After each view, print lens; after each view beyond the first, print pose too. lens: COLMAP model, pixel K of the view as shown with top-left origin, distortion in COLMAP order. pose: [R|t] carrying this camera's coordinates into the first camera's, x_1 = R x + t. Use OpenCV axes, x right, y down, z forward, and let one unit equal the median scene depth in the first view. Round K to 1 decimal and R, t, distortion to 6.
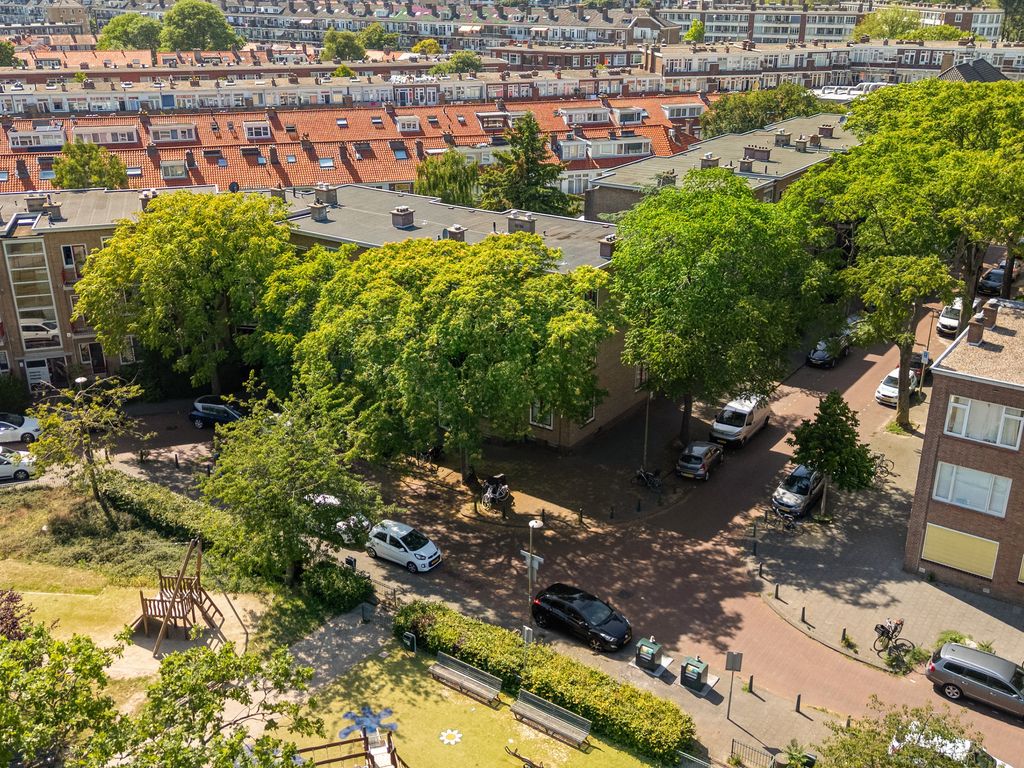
lens RADIAL K [[994.3, 0, 512.0], [0, 994.3, 384.0], [0, 0, 1]] dist [0.001335, -0.010562]
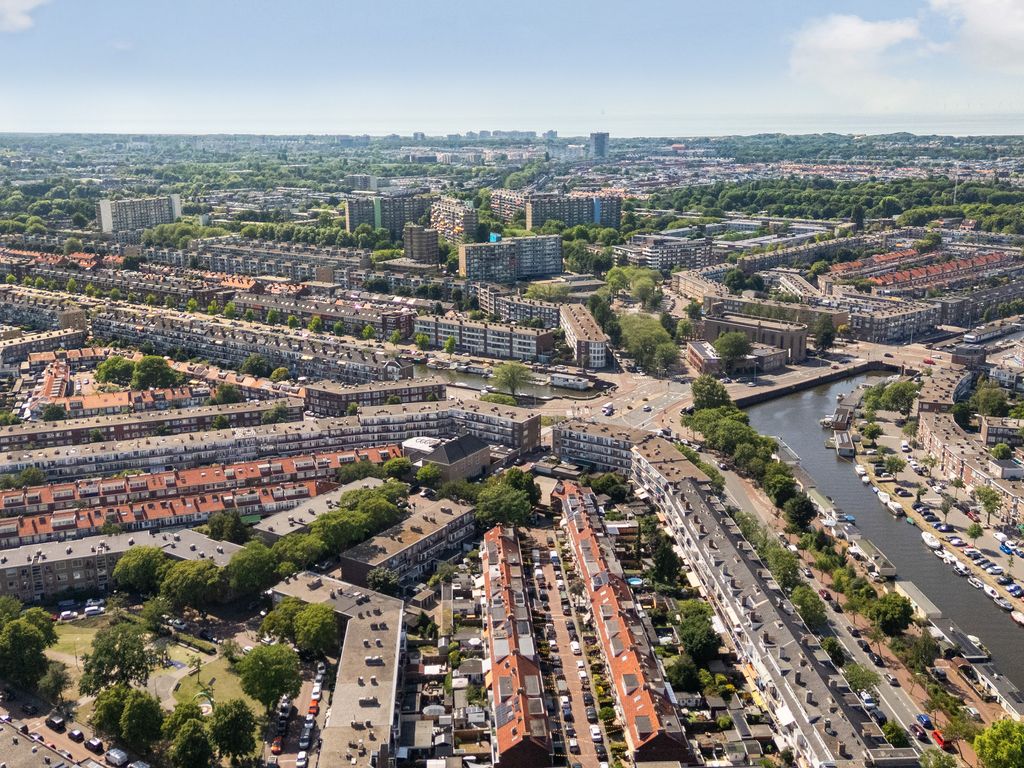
lens RADIAL K [[994.3, 0, 512.0], [0, 994.3, 384.0], [0, 0, 1]] dist [0.001335, -0.010562]
pose [[0.999294, -0.017365, 0.033308, 1.216132], [0.021567, 0.991246, -0.130253, -0.304917], [-0.030755, 0.130879, 0.990921, -3.595717]]
